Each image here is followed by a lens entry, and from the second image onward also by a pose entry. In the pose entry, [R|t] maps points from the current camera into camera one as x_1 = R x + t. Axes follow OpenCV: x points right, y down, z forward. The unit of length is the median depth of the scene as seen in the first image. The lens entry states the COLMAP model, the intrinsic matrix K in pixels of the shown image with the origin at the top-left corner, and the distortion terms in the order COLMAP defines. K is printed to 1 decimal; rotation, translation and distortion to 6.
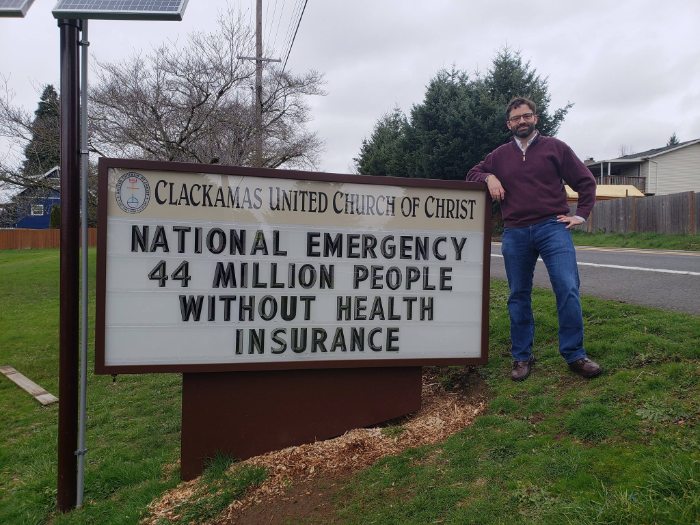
lens RADIAL K [[524.0, 0, 315.9], [0, 524.0, 260.9], [0, 0, 1]] dist [0.003570, -0.003599]
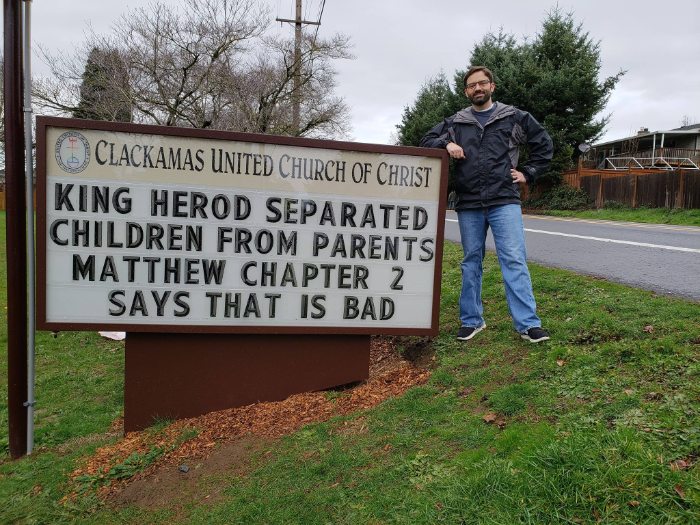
lens RADIAL K [[524.0, 0, 315.9], [0, 524.0, 260.9], [0, 0, 1]] dist [0.003570, -0.003599]
pose [[0.997672, 0.030546, -0.060967, 0.167257], [-0.026812, 0.997769, 0.061144, 0.003235], [0.062698, -0.059367, 0.996265, 0.020588]]
